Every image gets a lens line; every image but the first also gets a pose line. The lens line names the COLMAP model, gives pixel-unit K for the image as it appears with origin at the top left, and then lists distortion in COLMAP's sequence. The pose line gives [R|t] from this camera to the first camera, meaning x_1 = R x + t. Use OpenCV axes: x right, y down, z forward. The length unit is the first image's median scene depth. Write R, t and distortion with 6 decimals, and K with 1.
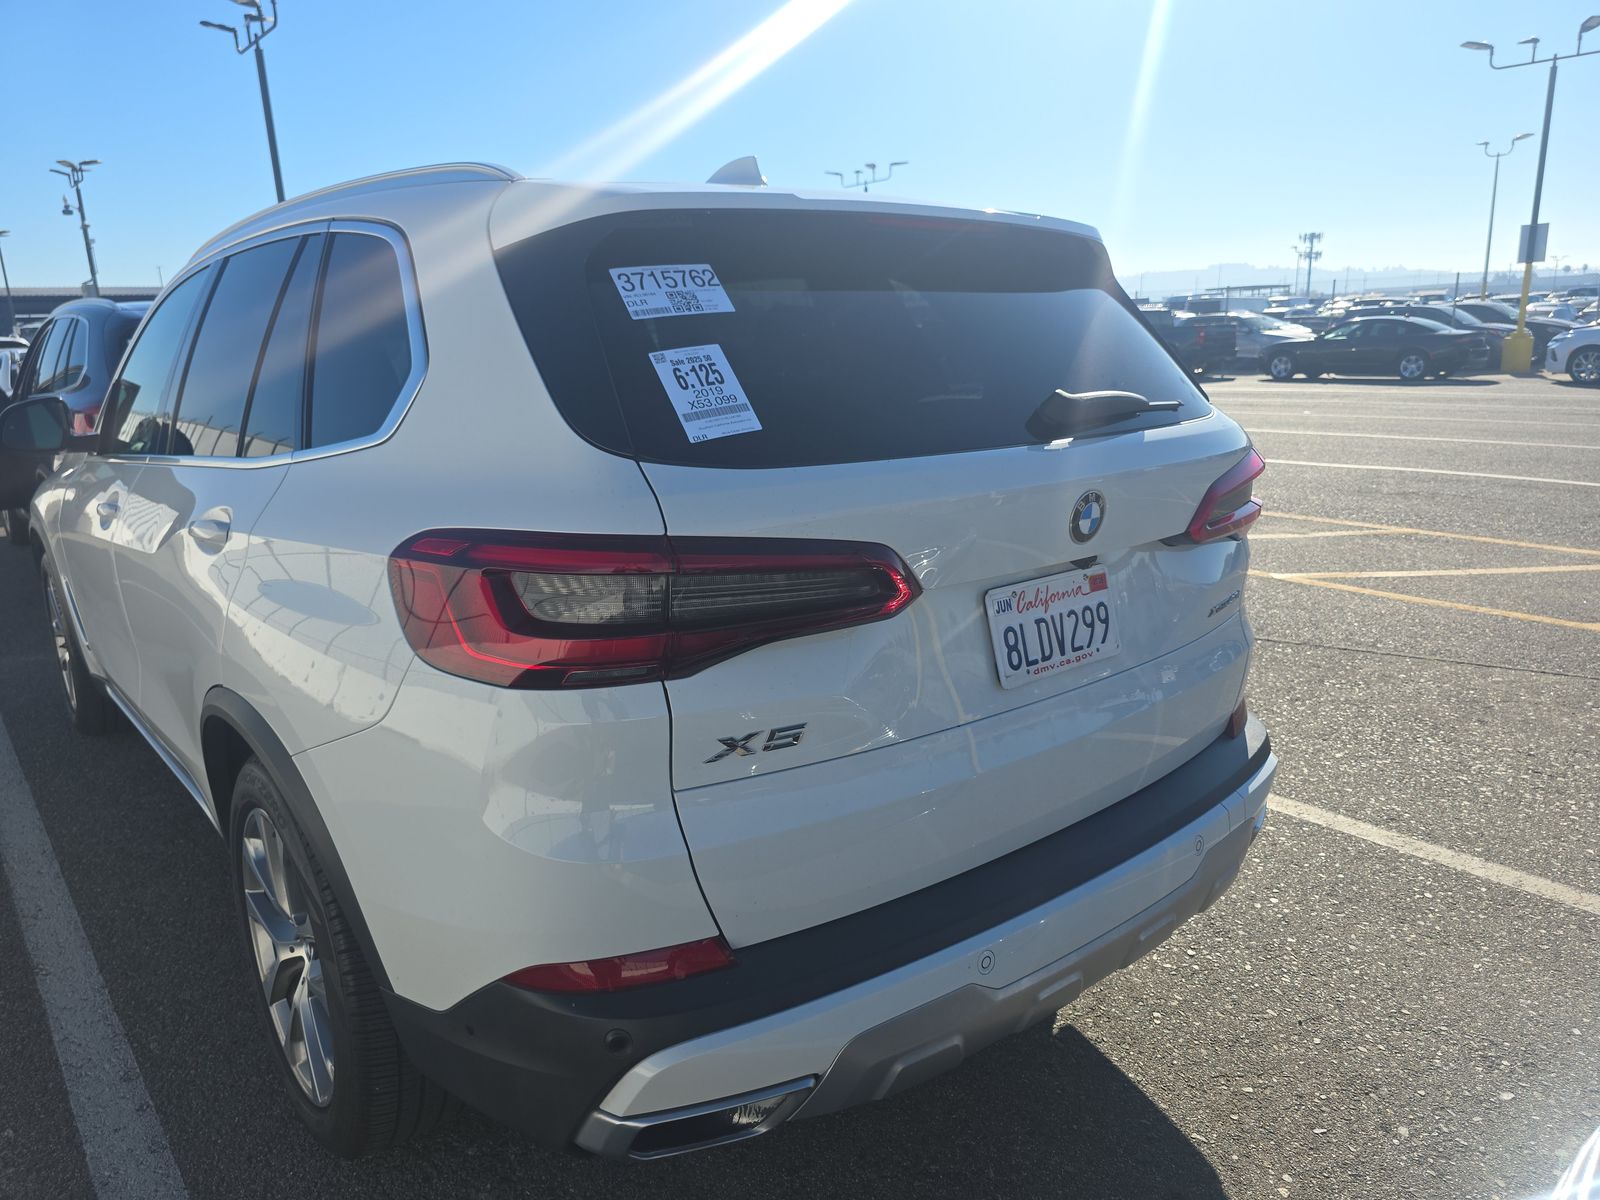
lens RADIAL K [[1081.4, 0, 800.0], [0, 1081.4, 600.0], [0, 0, 1]] dist [0.046282, -0.045410]
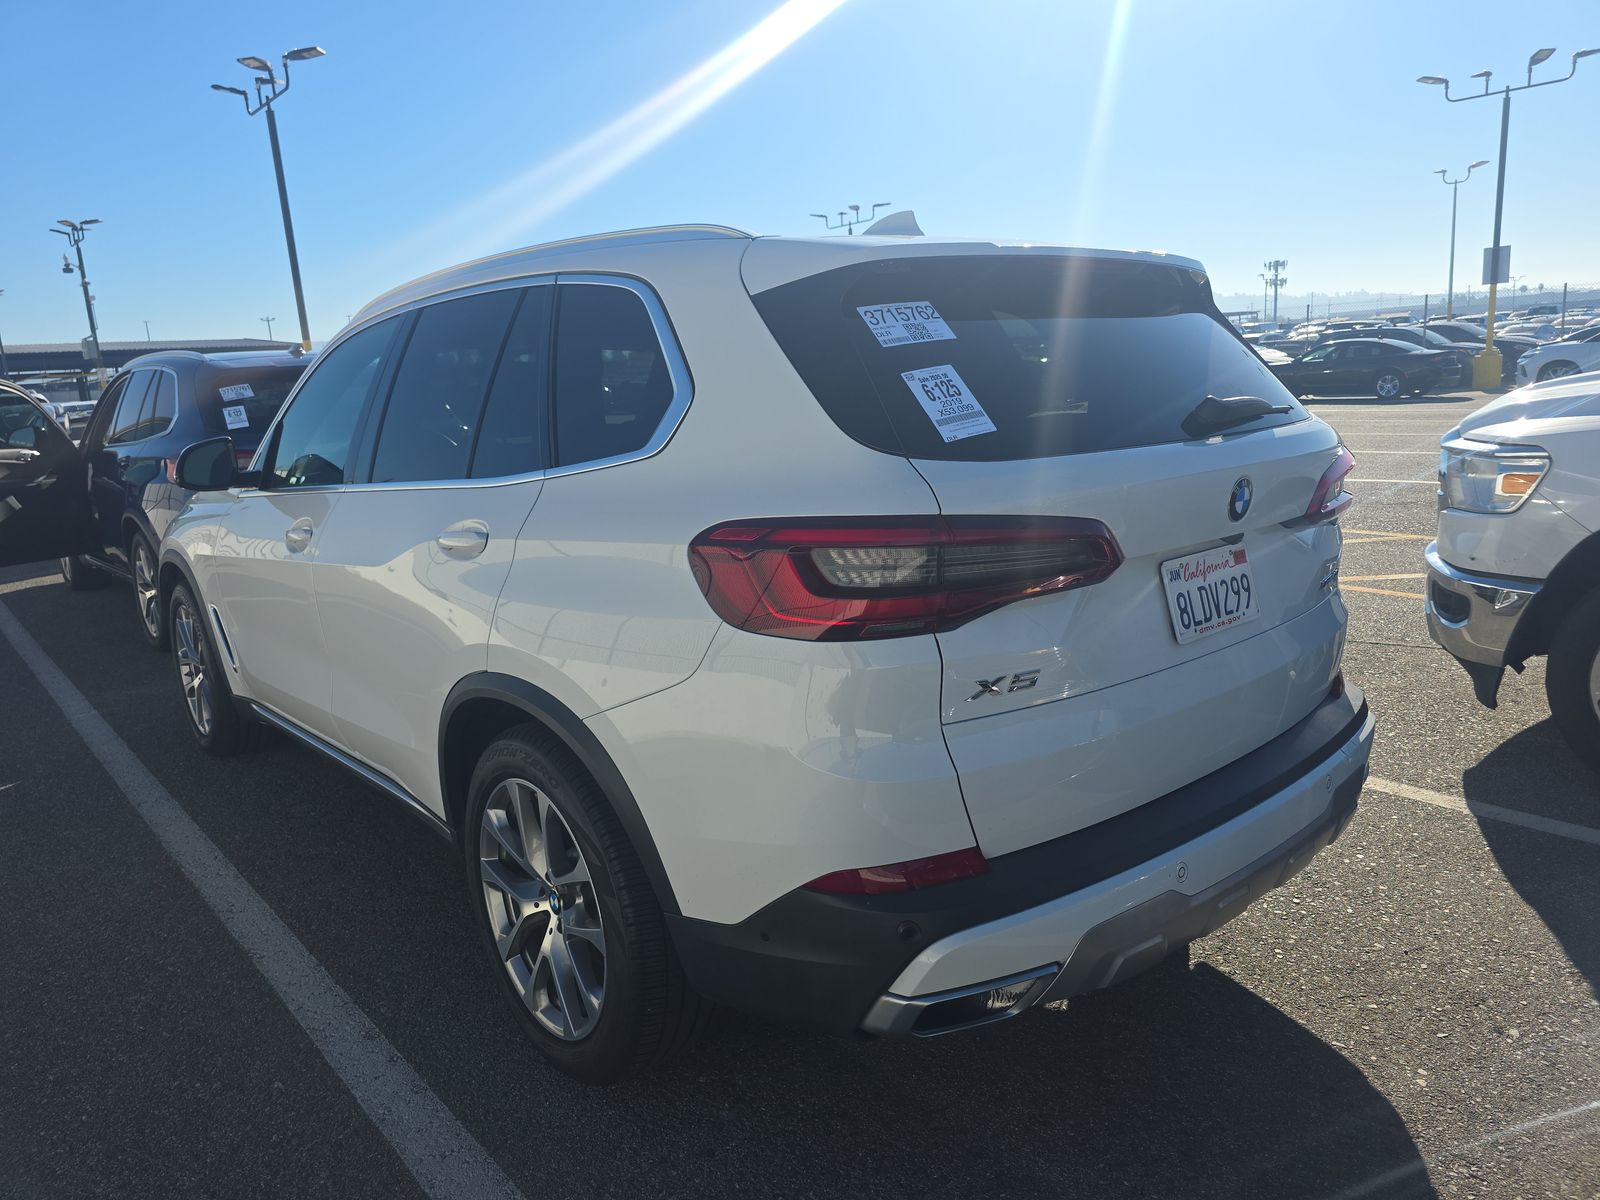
lens RADIAL K [[1082.7, 0, 802.5], [0, 1082.7, 579.9], [0, 0, 1]] dist [0.053951, -0.050131]
pose [[0.999355, -0.030072, 0.019645, -0.190941], [0.031028, 0.998250, -0.050333, 0.045170], [-0.018097, 0.050910, 0.998539, -0.149998]]
